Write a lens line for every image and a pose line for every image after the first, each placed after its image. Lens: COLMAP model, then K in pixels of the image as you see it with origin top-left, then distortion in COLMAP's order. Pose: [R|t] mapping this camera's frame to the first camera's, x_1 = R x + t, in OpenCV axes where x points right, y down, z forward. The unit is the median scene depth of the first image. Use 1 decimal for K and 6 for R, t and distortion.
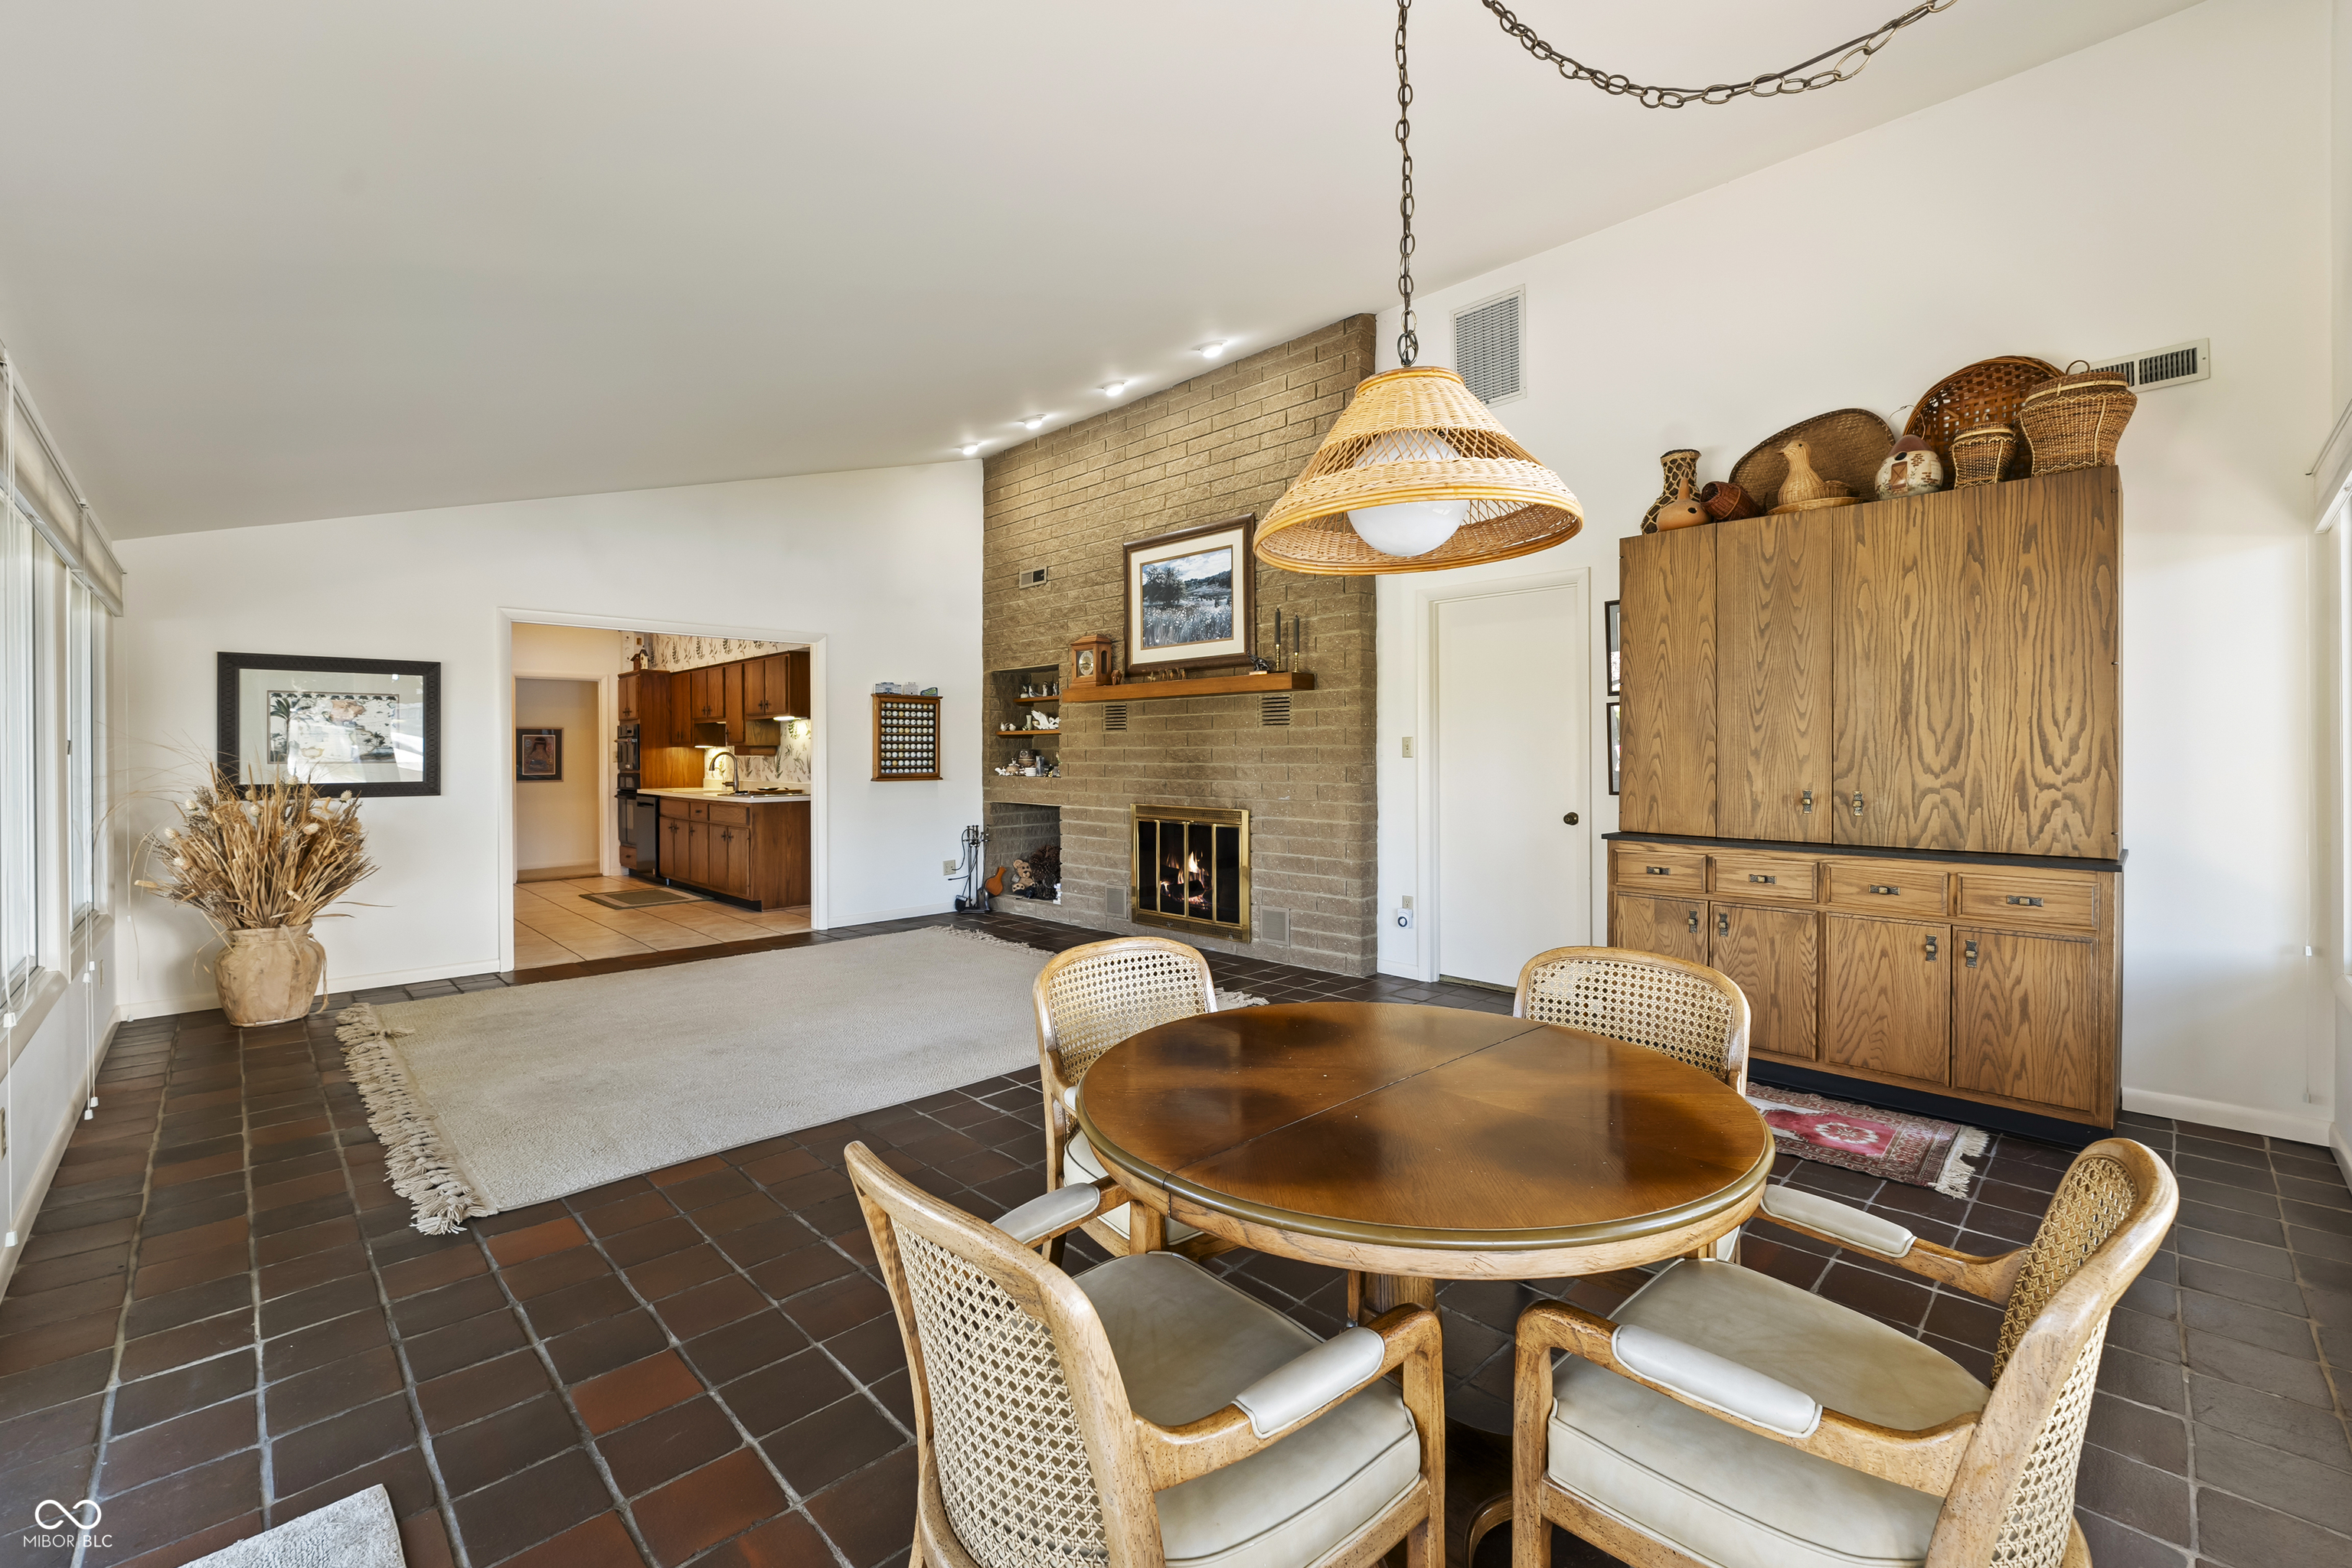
lens RADIAL K [[957.4, 0, 1193.7], [0, 957.4, 758.7], [0, 0, 1]] dist [-0.019970, 0.003560]
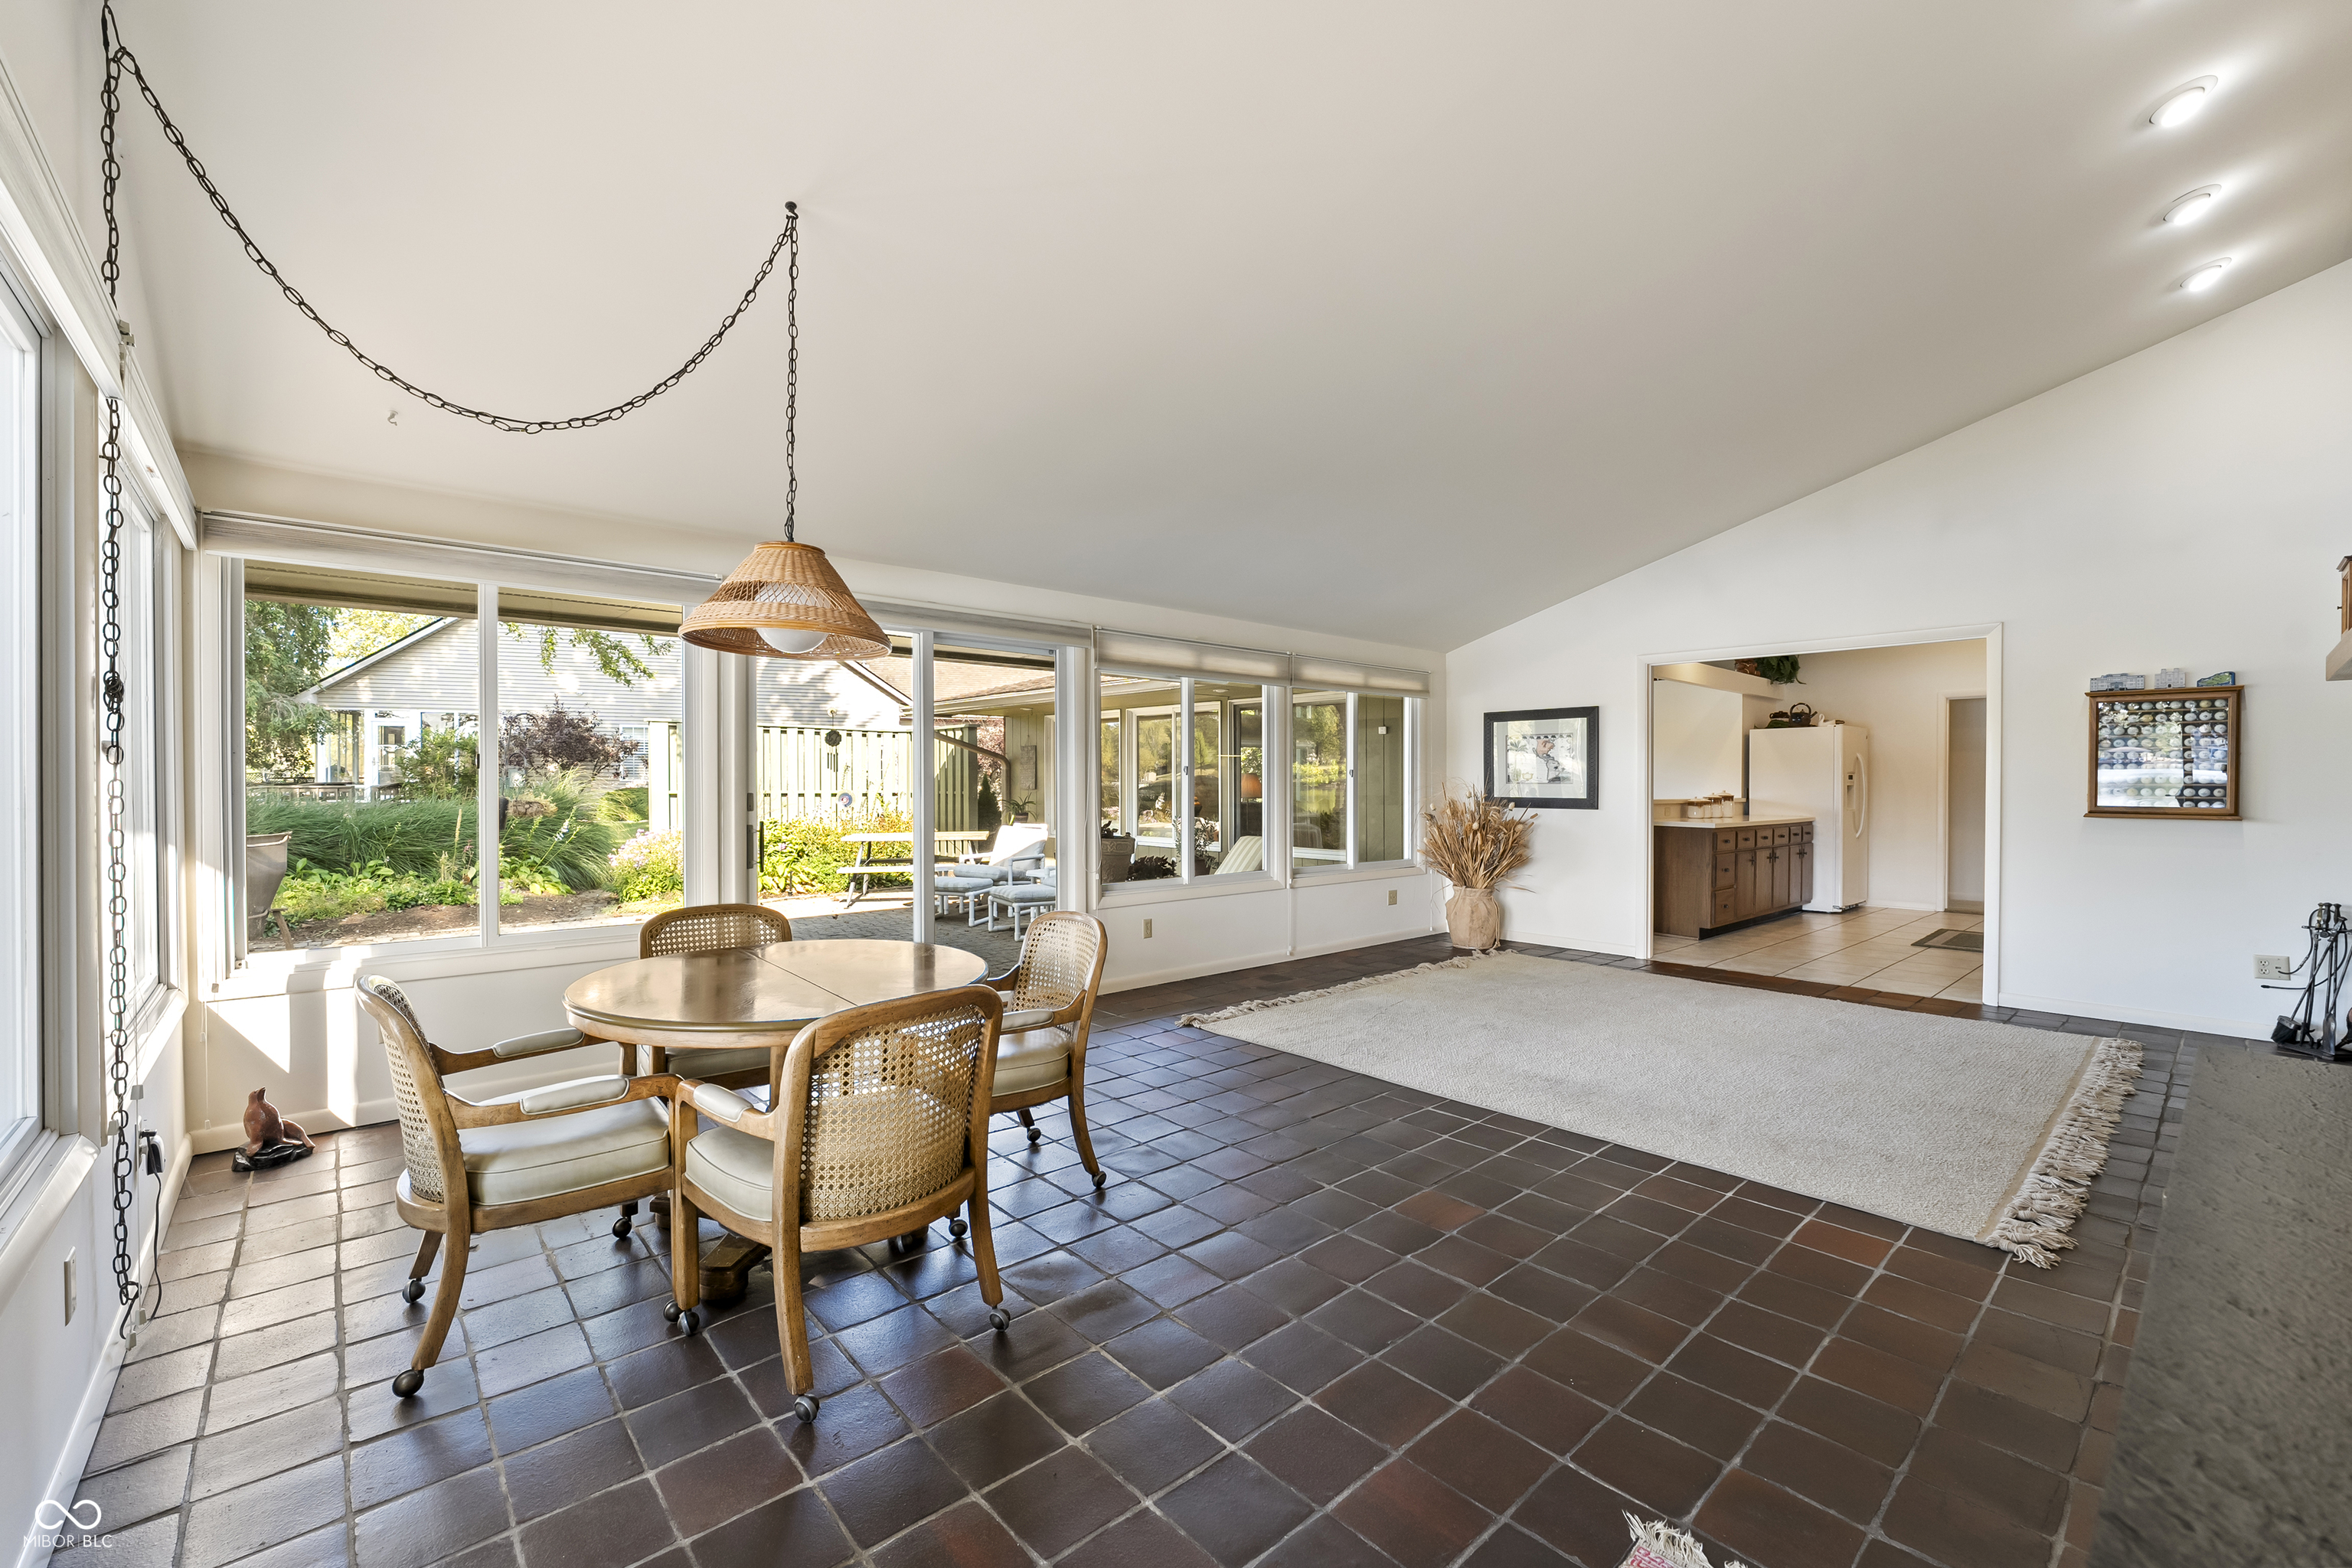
lens RADIAL K [[957.4, 0, 1209.6], [0, 957.4, 792.3], [0, 0, 1]] dist [-0.019970, 0.003560]
pose [[-0.039206, 0.013260, -0.999143, 0.490900], [-0.009612, 0.999861, 0.013646, 0.002659], [0.999185, 0.010139, -0.039073, 0.488397]]
